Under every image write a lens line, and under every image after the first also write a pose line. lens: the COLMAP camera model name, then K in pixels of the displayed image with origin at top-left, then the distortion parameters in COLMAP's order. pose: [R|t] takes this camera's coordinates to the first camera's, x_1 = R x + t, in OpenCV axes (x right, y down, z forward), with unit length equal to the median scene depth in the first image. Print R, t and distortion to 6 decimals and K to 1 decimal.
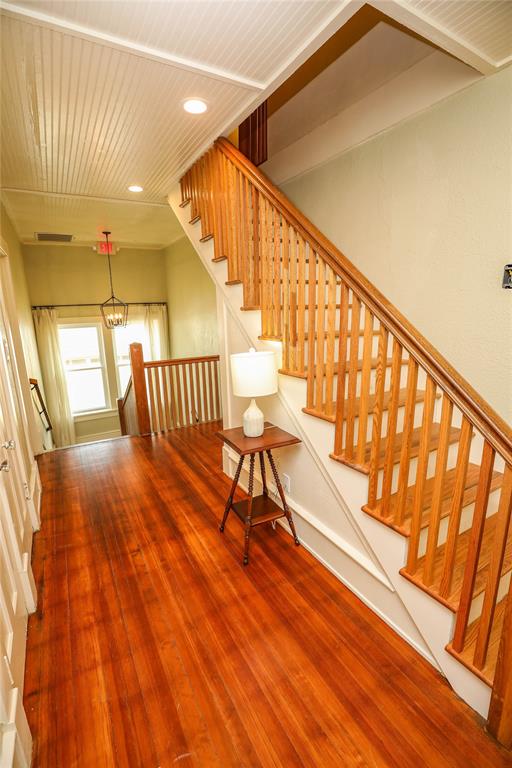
lens RADIAL K [[347.5, 0, 256.0], [0, 347.5, 384.0], [0, 0, 1]] dist [-0.038224, 0.009845]
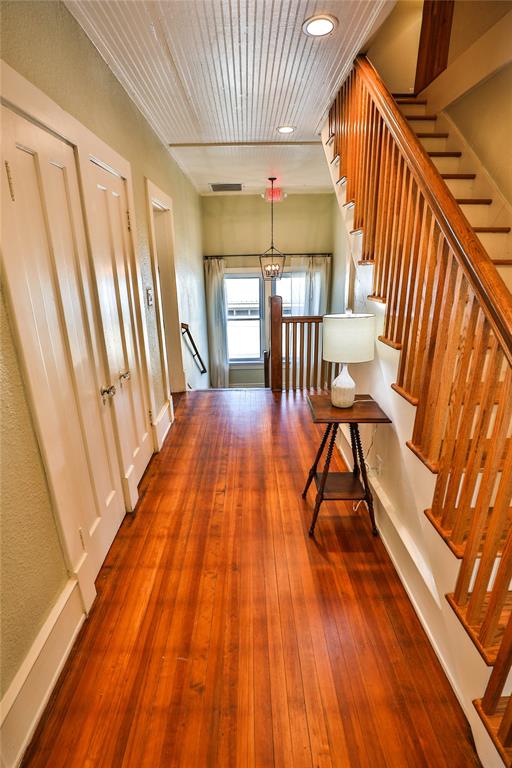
lens RADIAL K [[377.8, 0, 256.0], [0, 377.8, 384.0], [0, 0, 1]] dist [-0.022615, 0.000595]
pose [[0.880839, 0.156750, -0.446713, 0.225022], [-0.109493, 0.985464, 0.129895, -0.012072], [0.460581, -0.065504, 0.885198, 0.020647]]
